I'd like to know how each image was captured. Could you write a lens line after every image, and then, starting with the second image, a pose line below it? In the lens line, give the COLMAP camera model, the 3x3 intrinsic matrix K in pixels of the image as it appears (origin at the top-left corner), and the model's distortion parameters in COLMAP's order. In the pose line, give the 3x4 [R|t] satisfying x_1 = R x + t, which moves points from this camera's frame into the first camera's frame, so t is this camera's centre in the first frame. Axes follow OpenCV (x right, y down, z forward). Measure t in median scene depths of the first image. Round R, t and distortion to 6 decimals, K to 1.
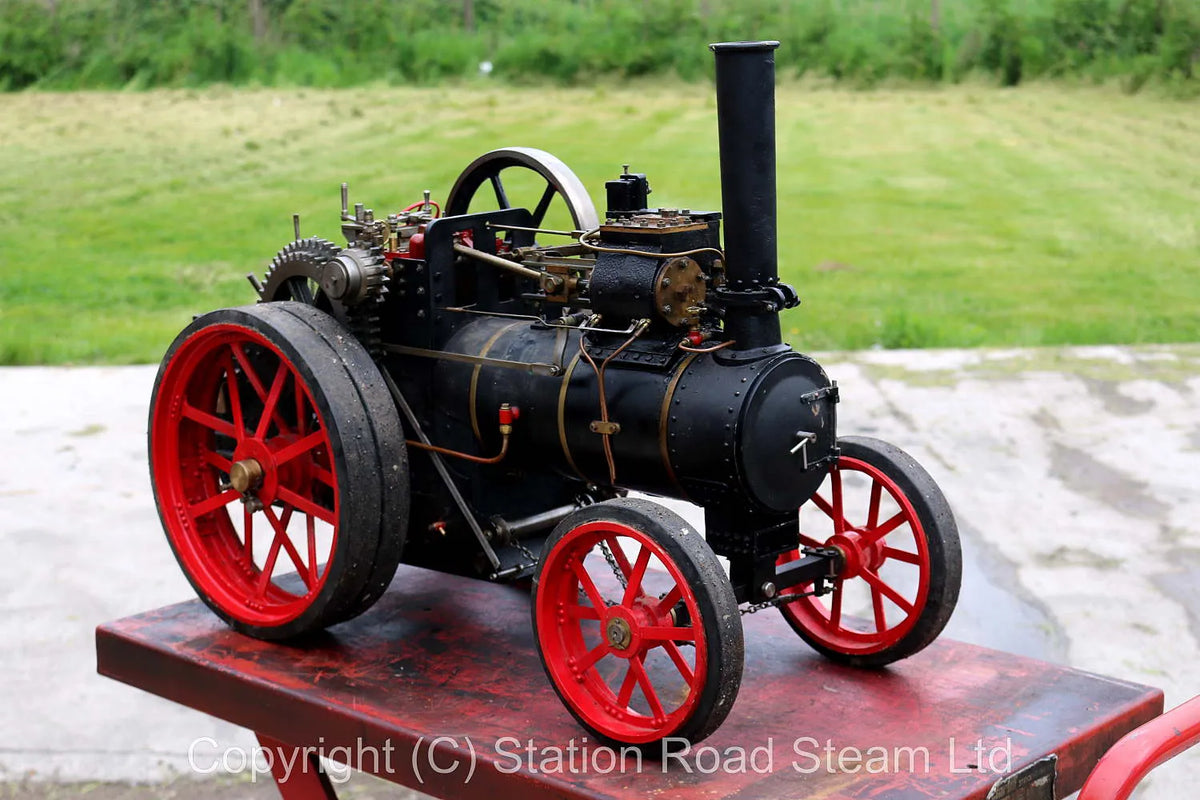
lens RADIAL K [[2180.2, 0, 600.0], [0, 2180.2, 400.0], [0, 0, 1]] dist [-0.012370, 0.051775]
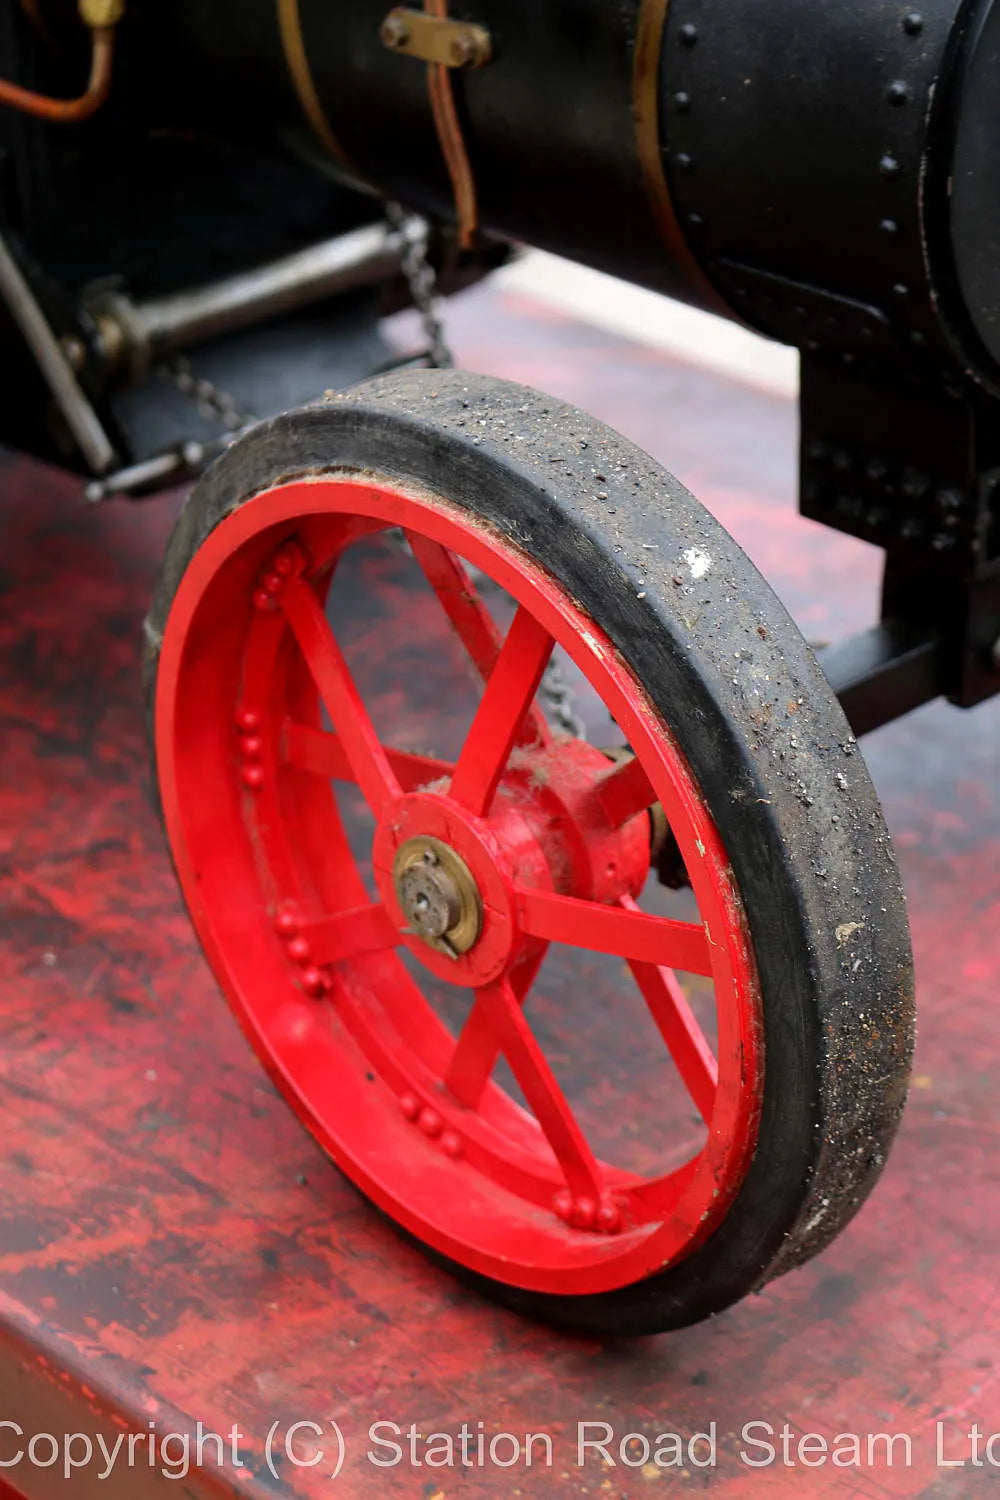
lens RADIAL K [[3529.1, 0, 500.0], [0, 3529.1, 750.0], [0, 0, 1]] dist [0.072603, -0.402146]
pose [[0.998263, 0.033452, -0.048493, 0.032631], [-0.017163, 0.952576, 0.303817, -0.034571], [0.056357, -0.302457, 0.951495, 0.546354]]
